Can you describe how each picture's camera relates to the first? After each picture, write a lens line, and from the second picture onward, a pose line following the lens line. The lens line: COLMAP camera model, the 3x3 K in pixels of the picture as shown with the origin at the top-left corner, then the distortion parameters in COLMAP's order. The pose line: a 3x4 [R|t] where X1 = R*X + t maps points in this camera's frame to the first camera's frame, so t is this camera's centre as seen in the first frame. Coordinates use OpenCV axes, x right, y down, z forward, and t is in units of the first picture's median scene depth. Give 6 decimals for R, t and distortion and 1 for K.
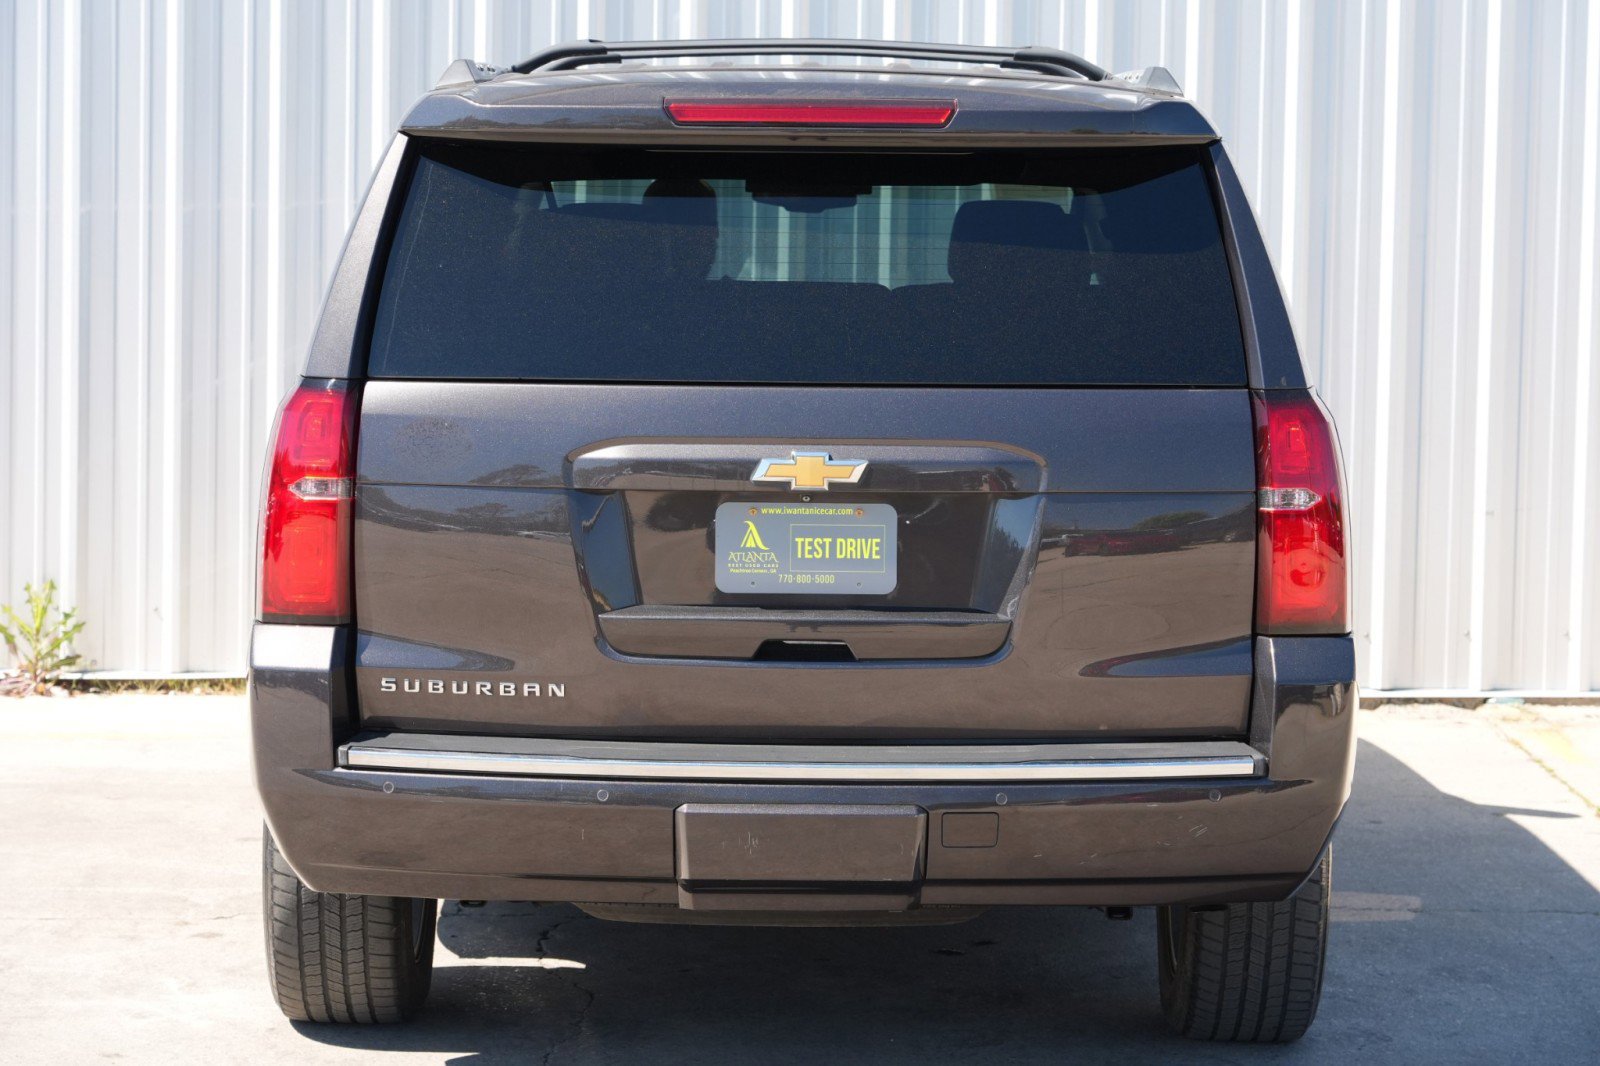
lens RADIAL K [[4123.2, 0, 800.0], [0, 4123.2, 533.0], [0, 0, 1]] dist [0.048600, -1.438714]
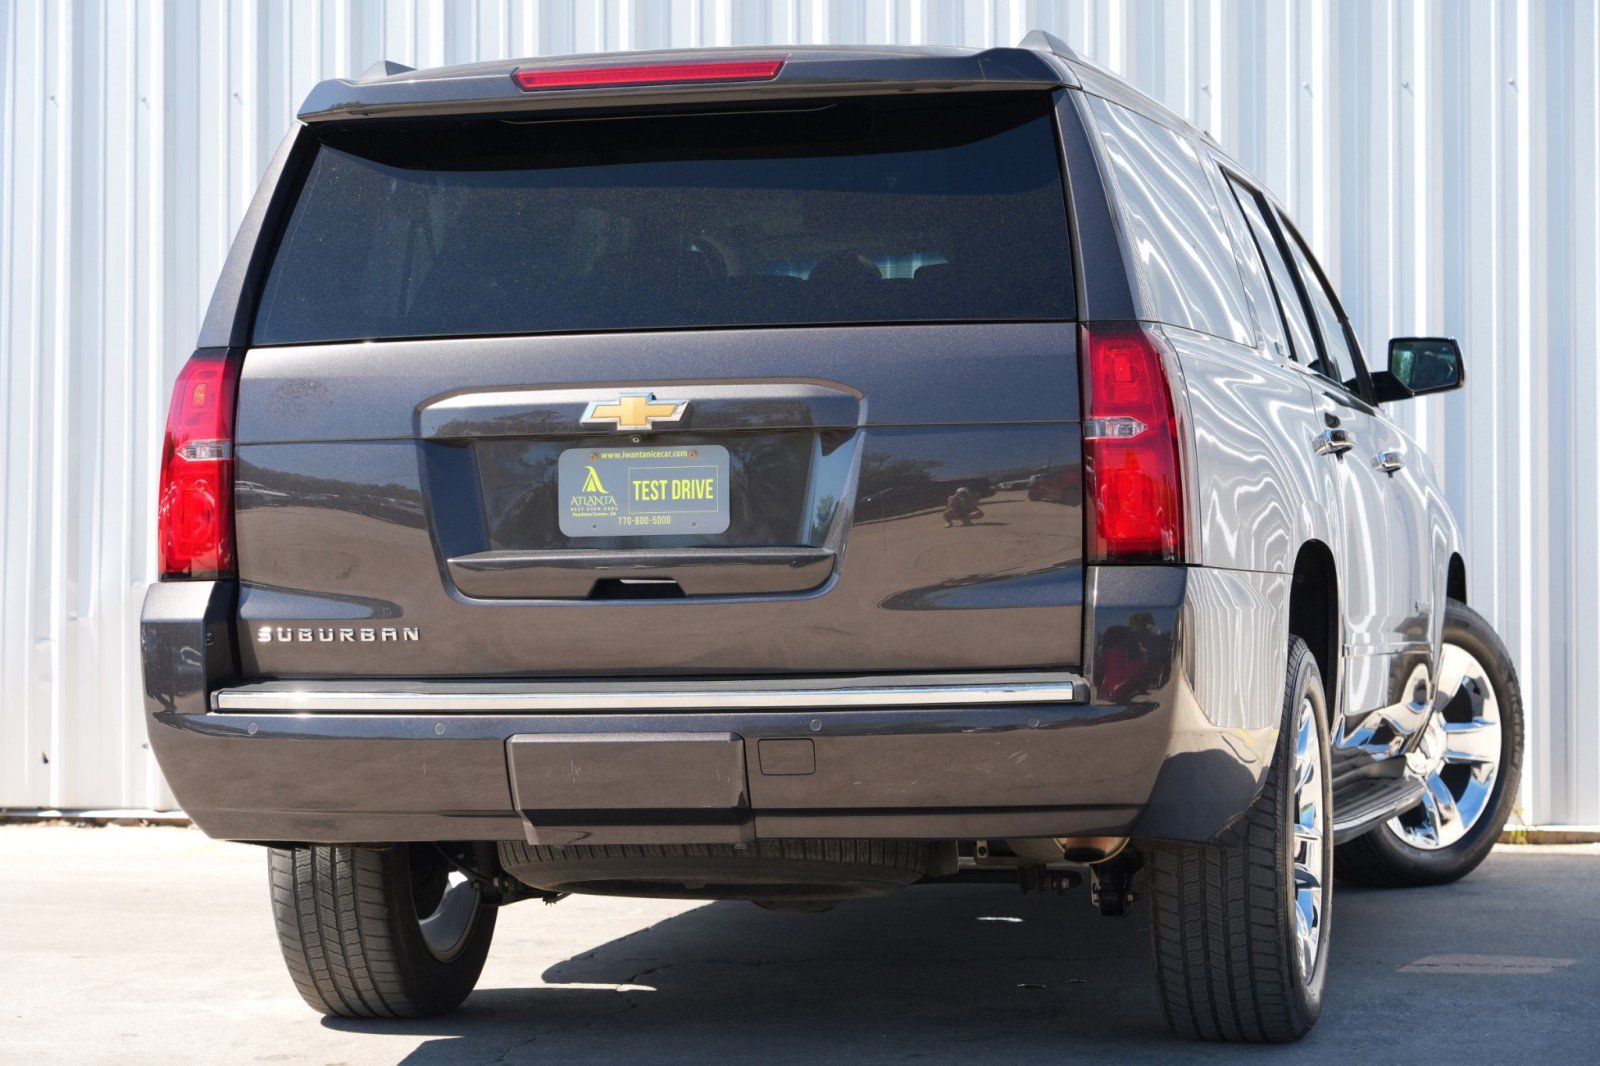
lens RADIAL K [[4123.2, 0, 800.0], [0, 4123.2, 533.0], [0, 0, 1]] dist [0.048600, -1.438714]
pose [[0.973571, -0.030169, -0.226385, 0.271352], [0.012566, 0.996811, -0.078797, 0.095517], [0.228041, 0.073869, 0.970845, 0.012379]]
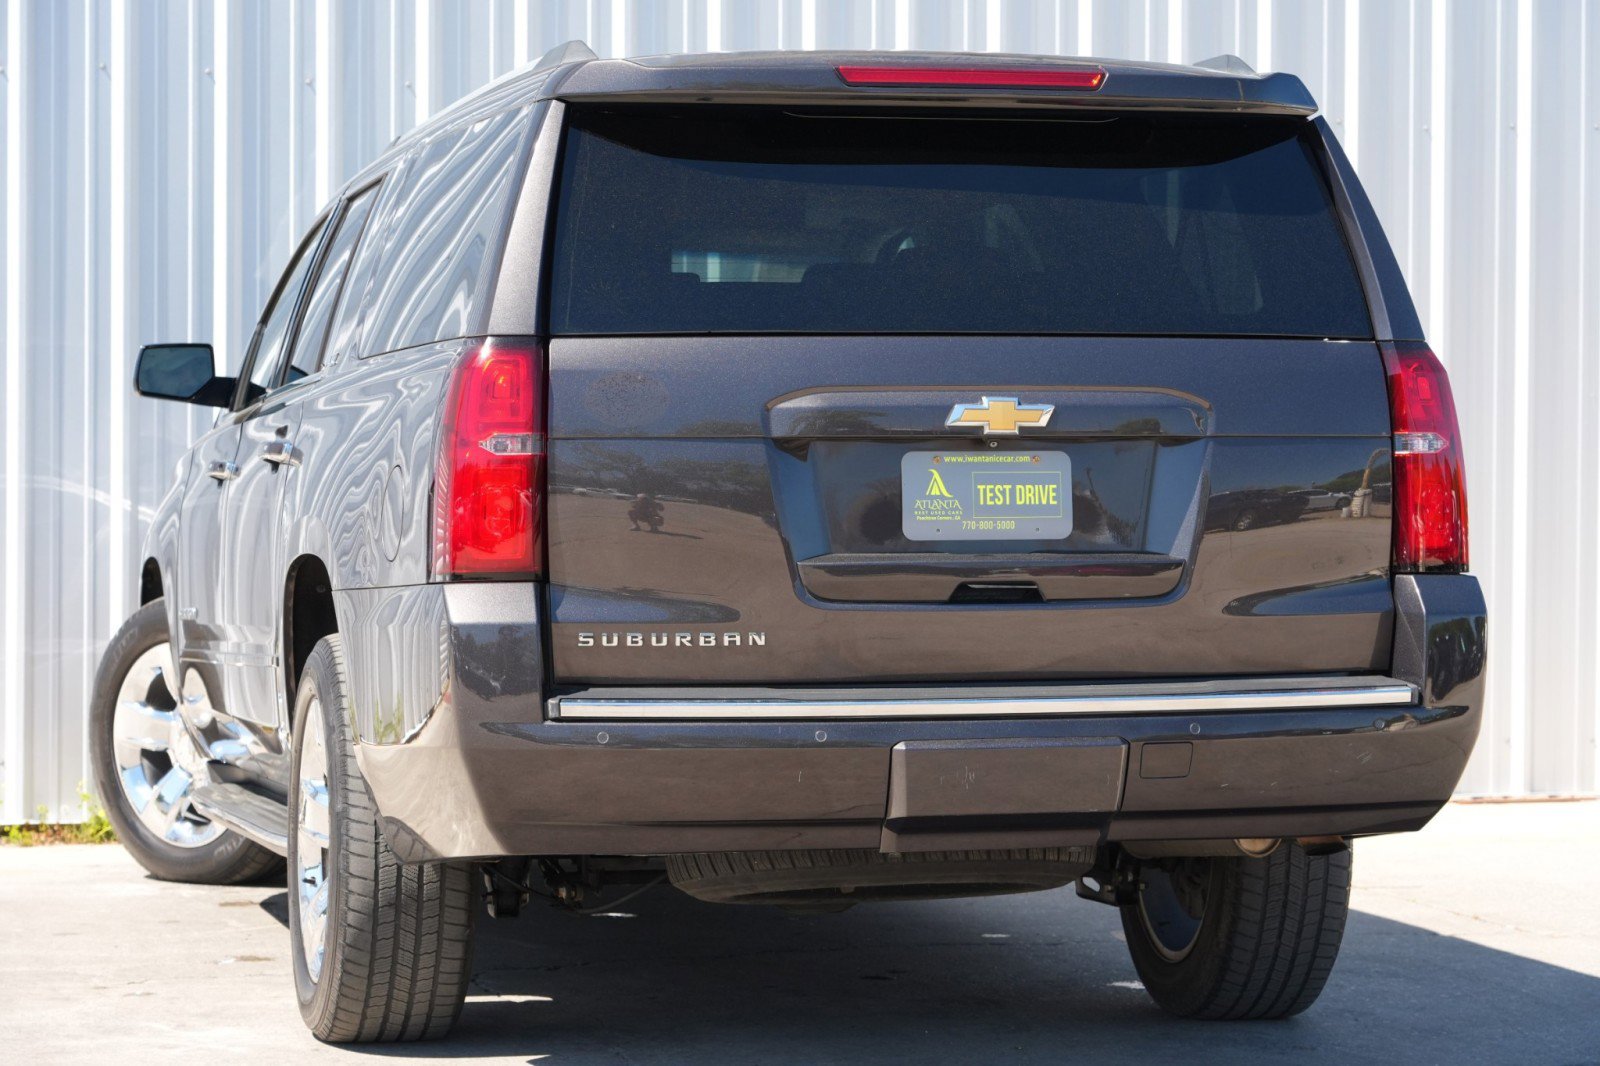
lens RADIAL K [[4123.2, 0, 800.0], [0, 4123.2, 533.0], [0, 0, 1]] dist [0.048600, -1.438714]
pose [[0.970744, -0.017974, 0.239444, -0.288691], [0.036625, 0.996610, -0.073674, 0.086675], [-0.237308, 0.080288, 0.968111, 0.020679]]
